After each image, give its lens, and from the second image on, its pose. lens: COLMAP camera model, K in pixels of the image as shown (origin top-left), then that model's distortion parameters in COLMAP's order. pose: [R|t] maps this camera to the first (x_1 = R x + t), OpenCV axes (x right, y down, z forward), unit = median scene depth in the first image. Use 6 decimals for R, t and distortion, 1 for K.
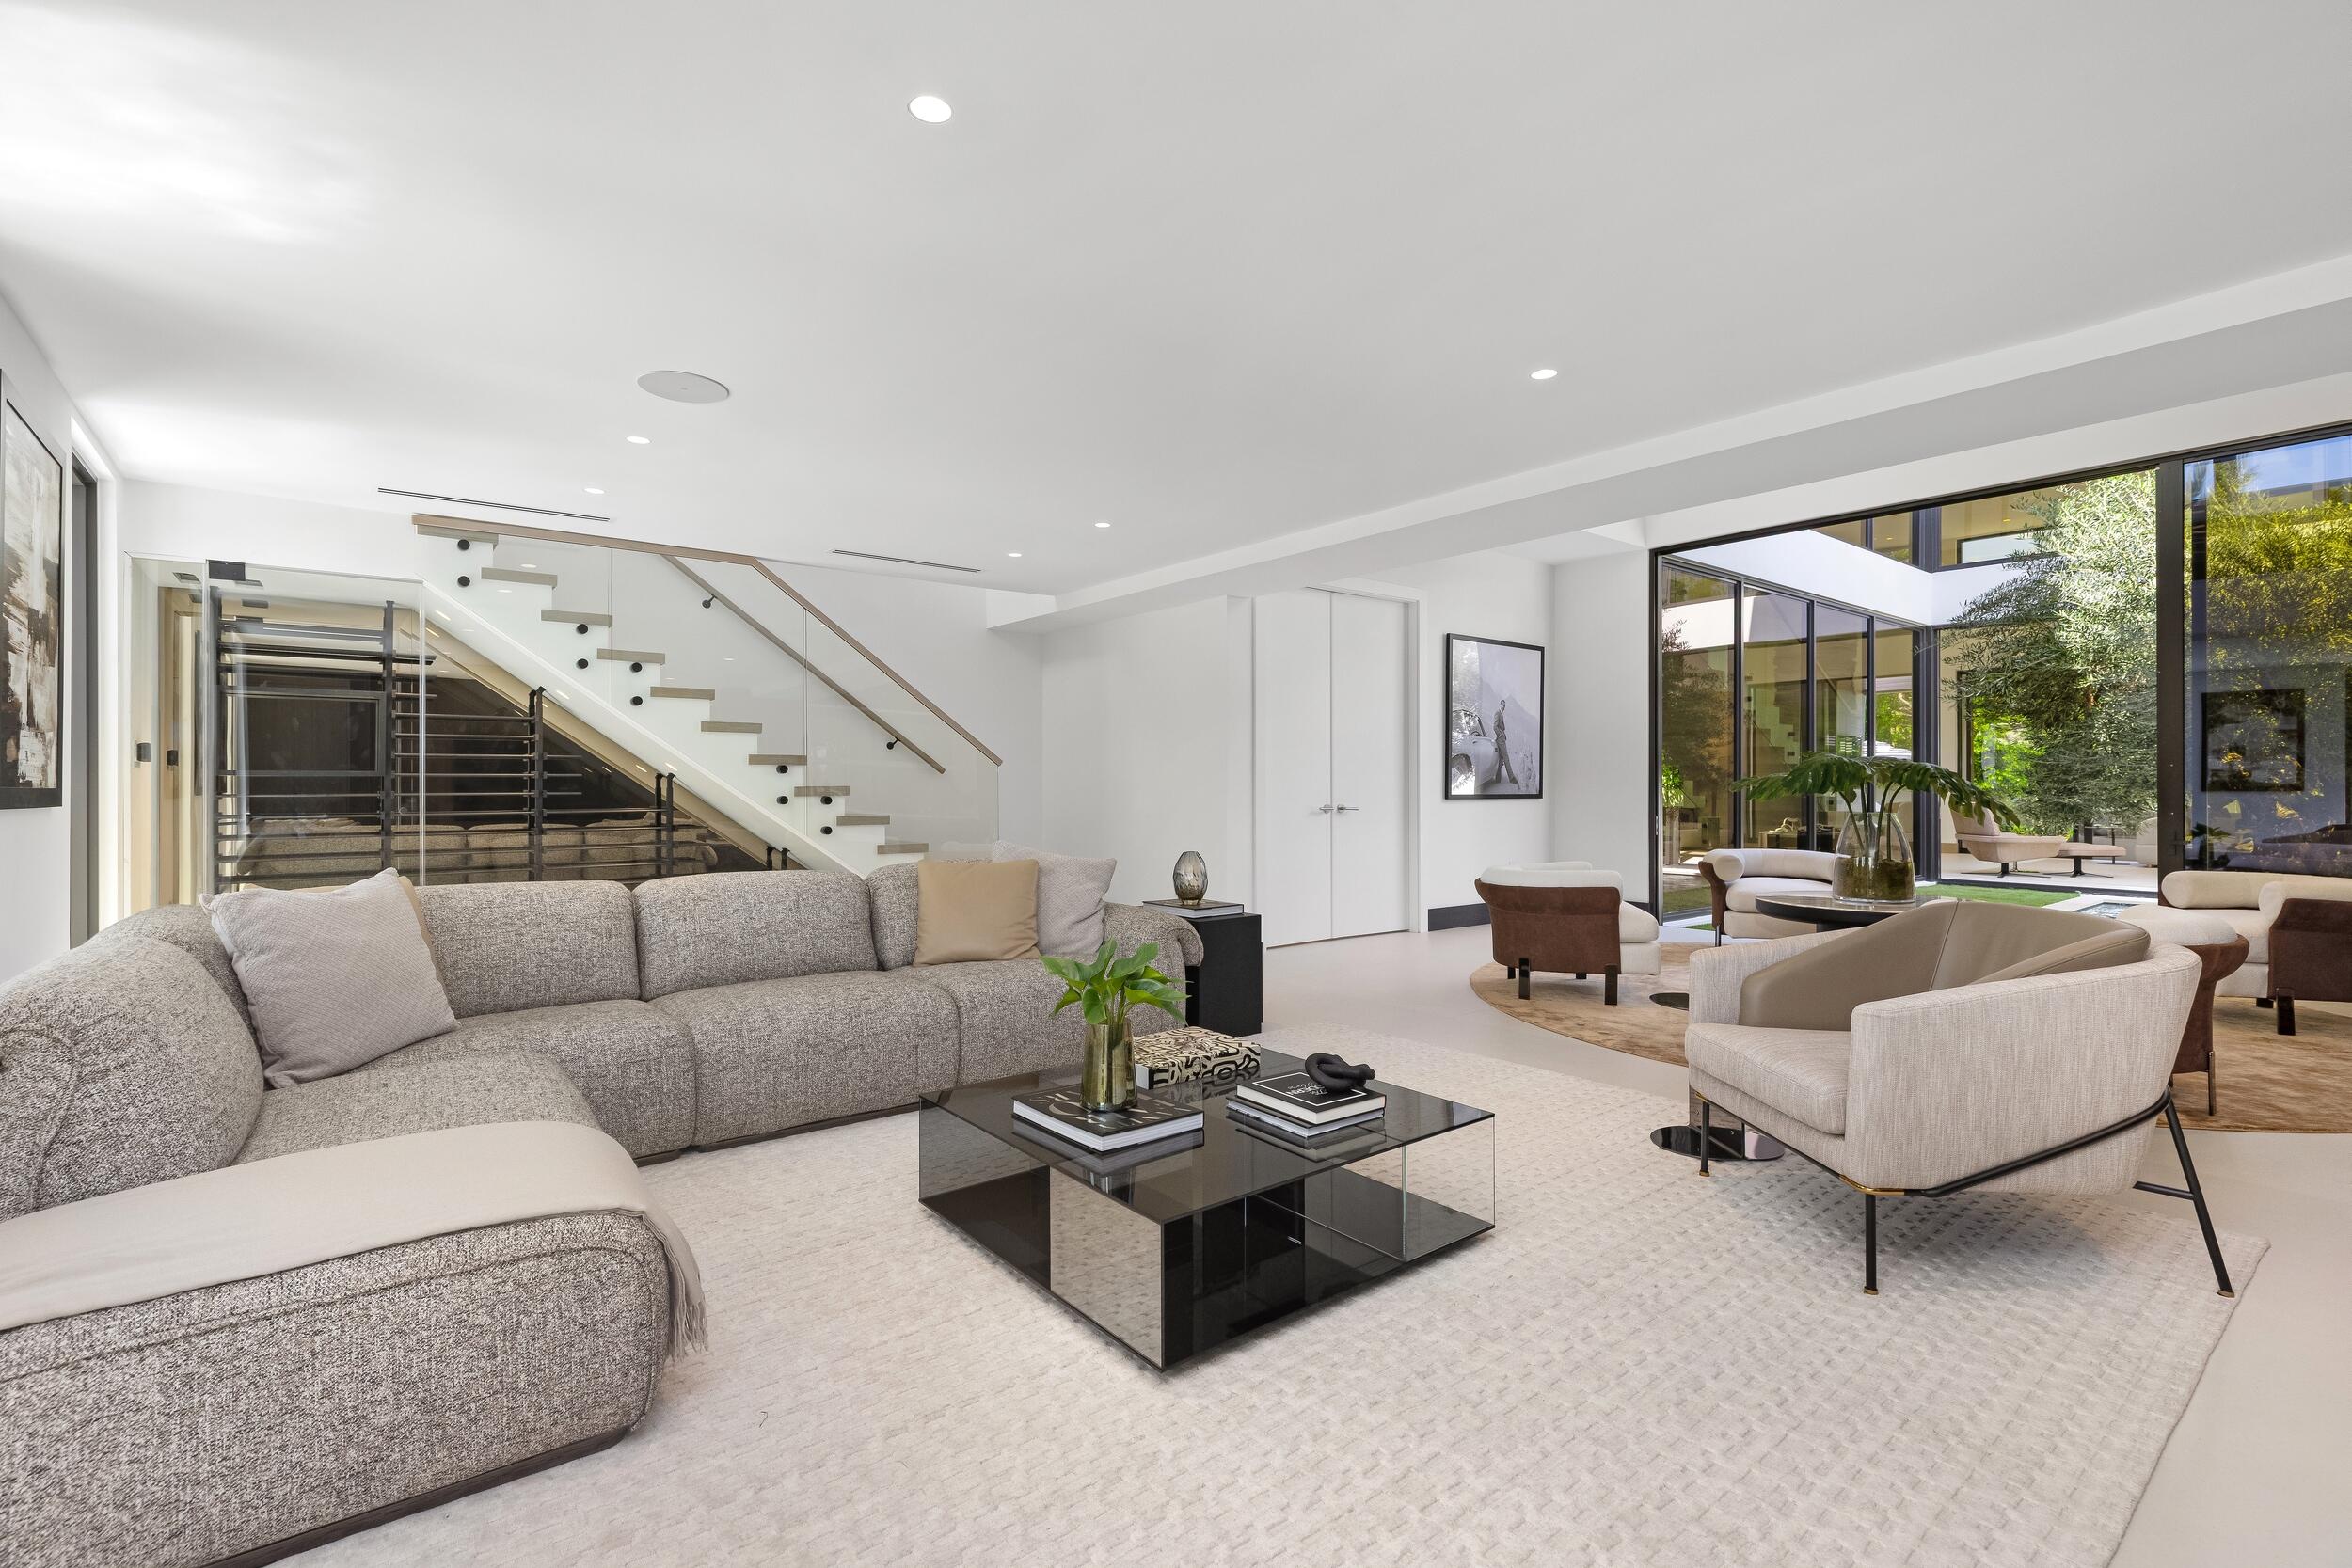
lens RADIAL K [[1104.3, 0, 1176.0], [0, 1104.3, 784.0], [0, 0, 1]] dist [-0.003975, -0.000457]
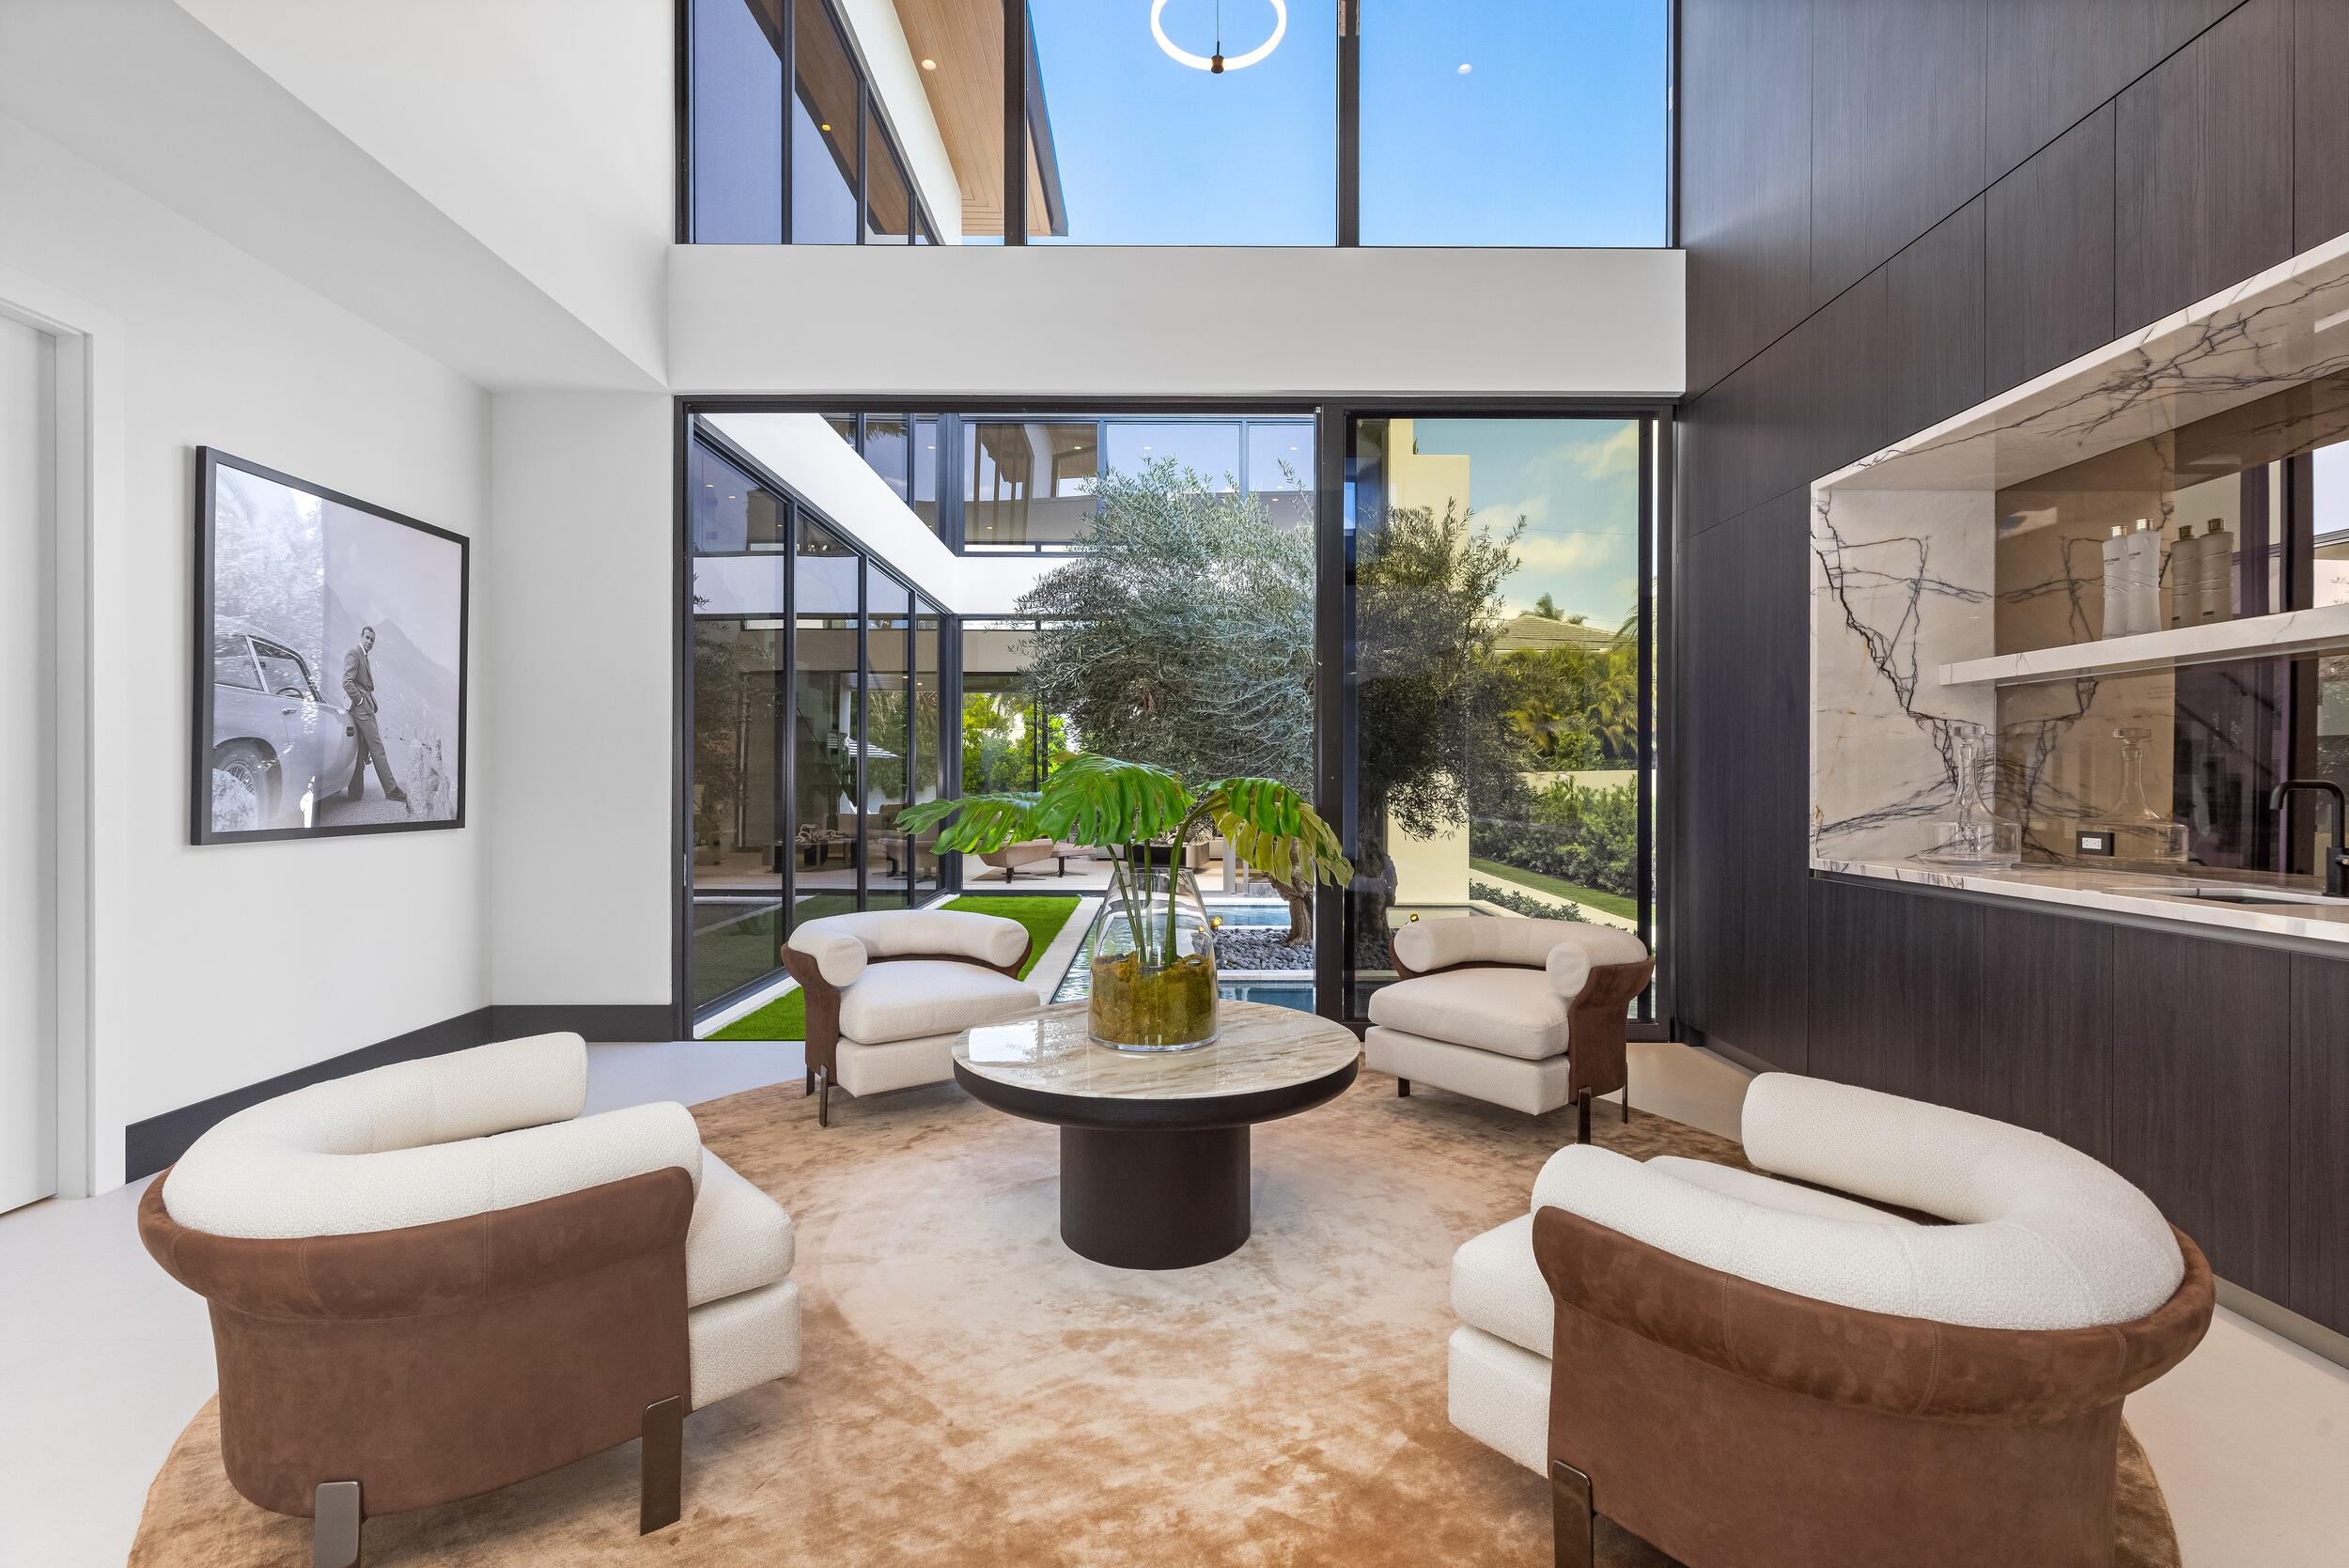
lens RADIAL K [[1099.6, 0, 1174.5], [0, 1099.6, 784.0], [0, 0, 1]] dist [0.019547, -0.000429]
pose [[0.638891, 0.000262, 0.769297, 0.148668], [-0.005887, 0.999972, 0.004549, -0.012416], [-0.769275, -0.007435, 0.638875, 0.422567]]
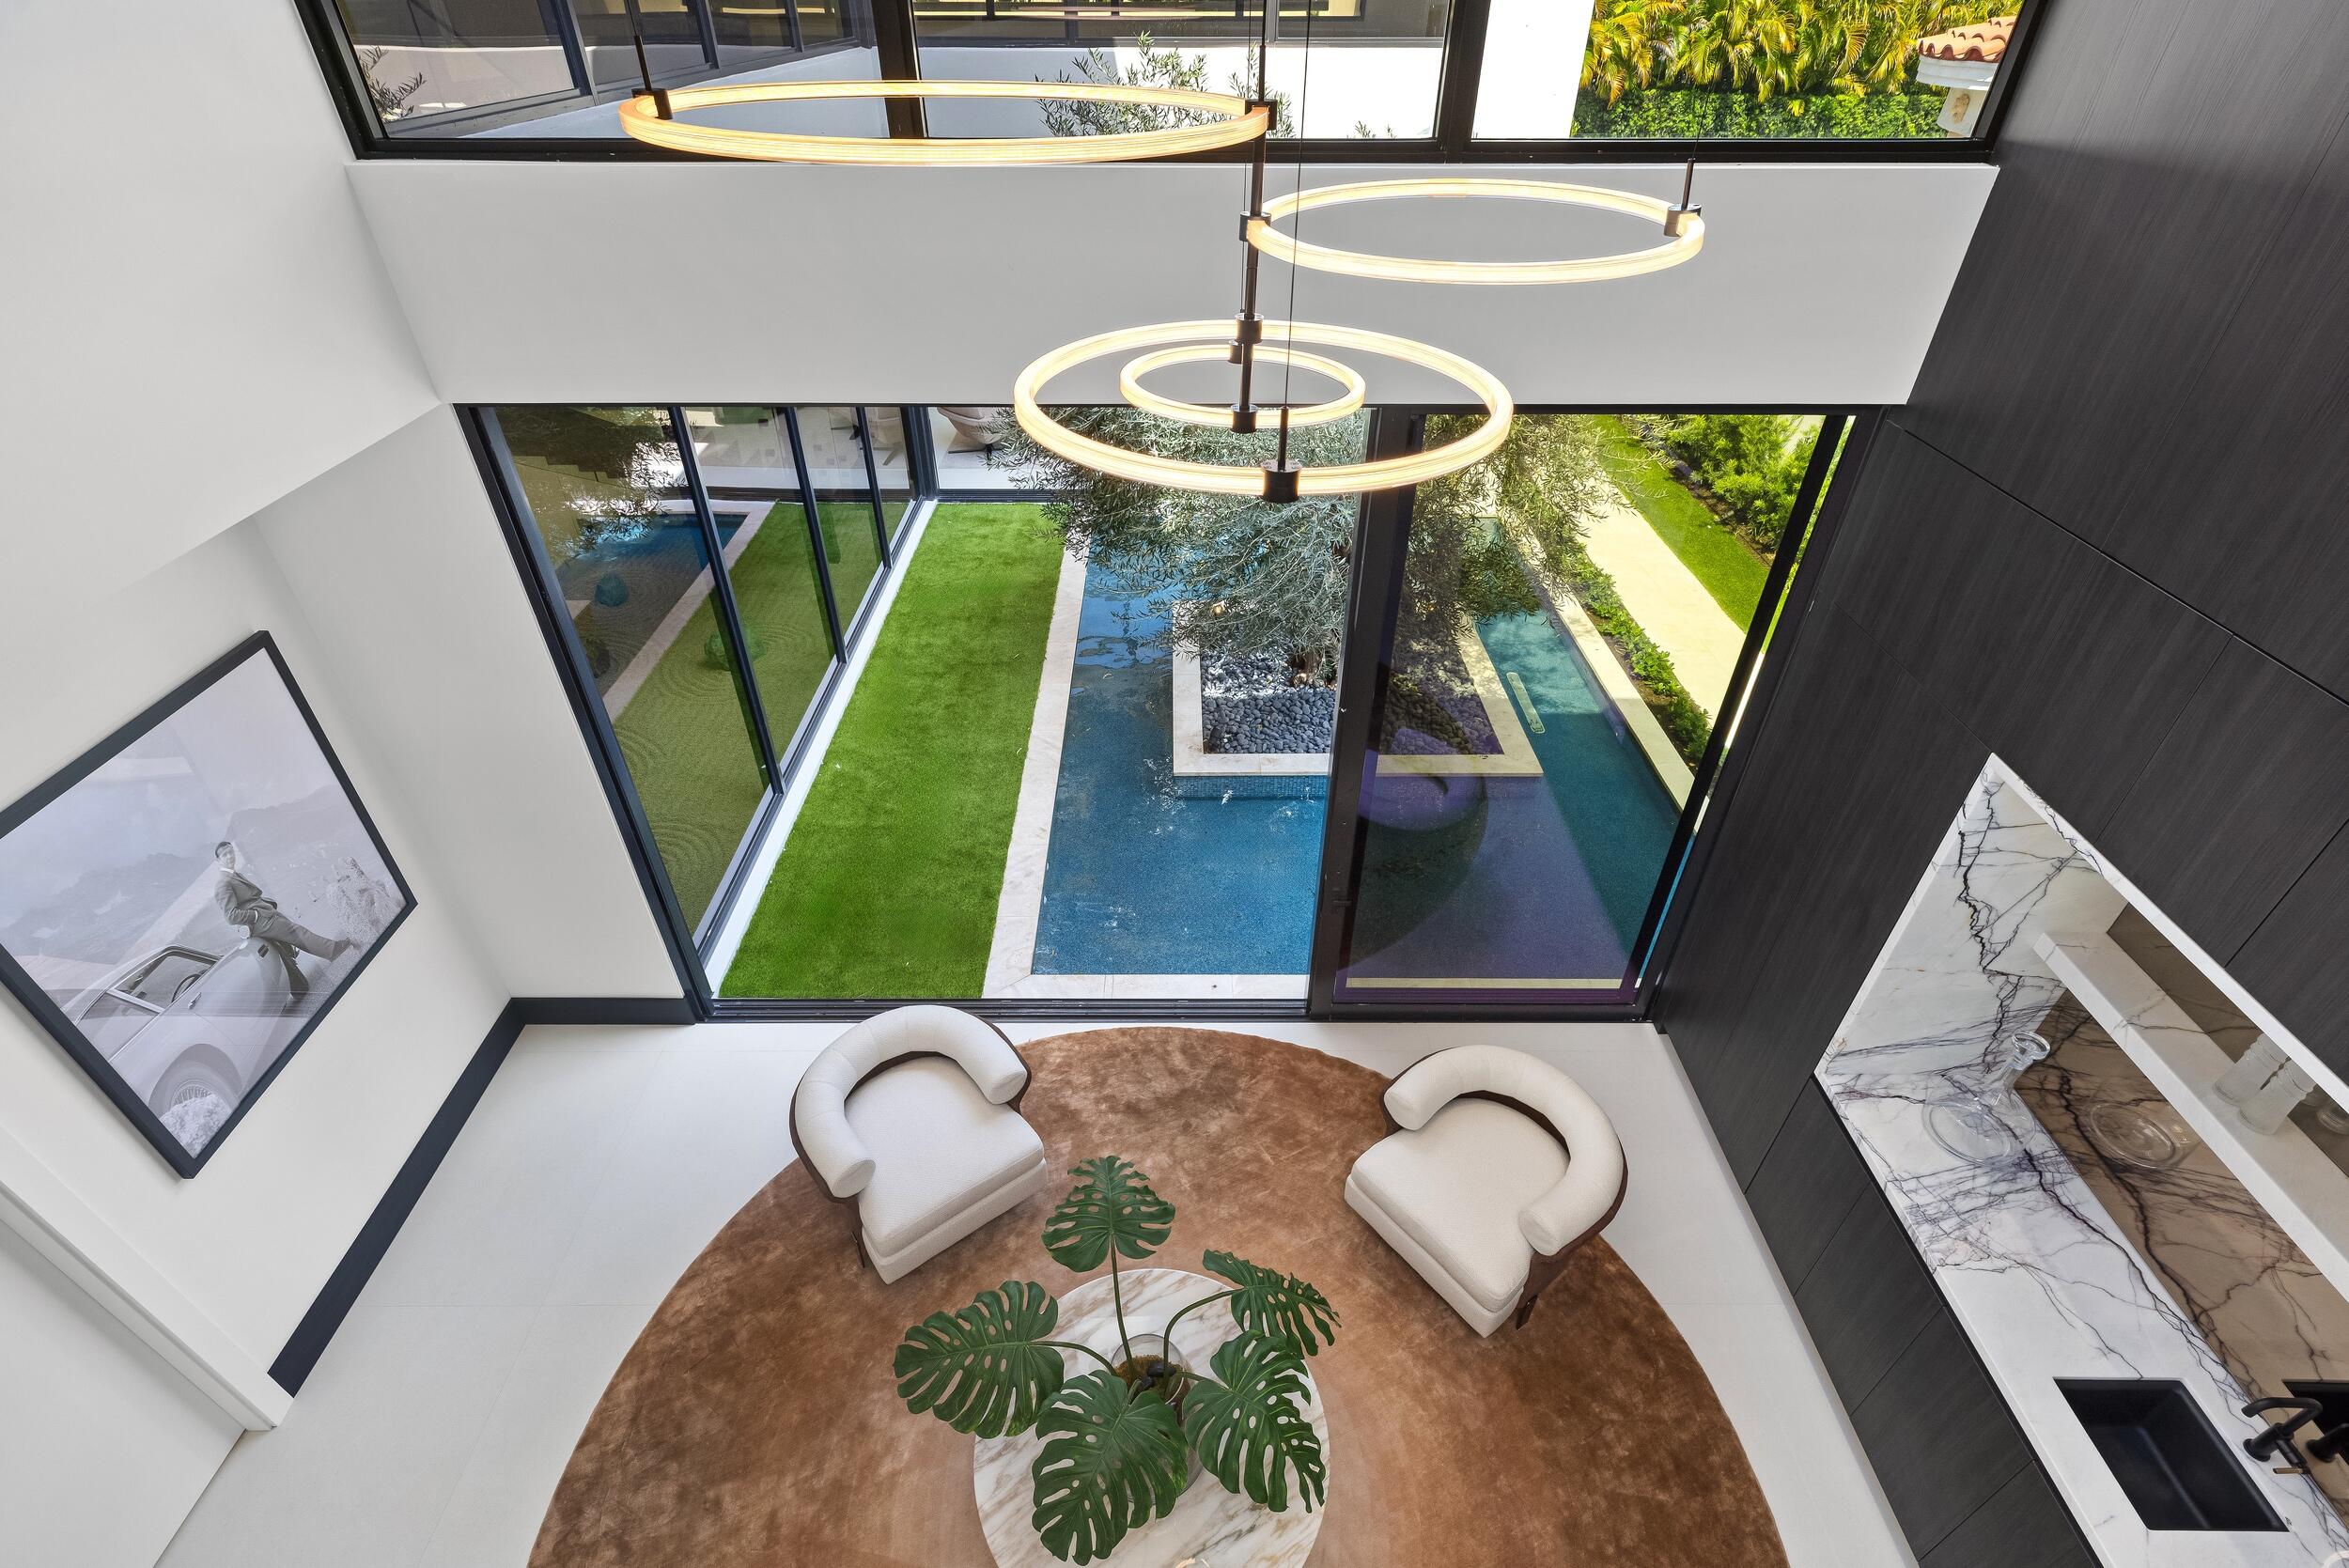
lens RADIAL K [[1099.6, 0, 1174.5], [0, 1099.6, 784.0], [0, 0, 1]] dist [0.019547, -0.000429]
pose [[0.640436, -0.467363, 0.609437, 0.281127], [-0.006460, 0.790219, 0.612790, -0.346306], [-0.767984, -0.396390, 0.503066, 0.532356]]
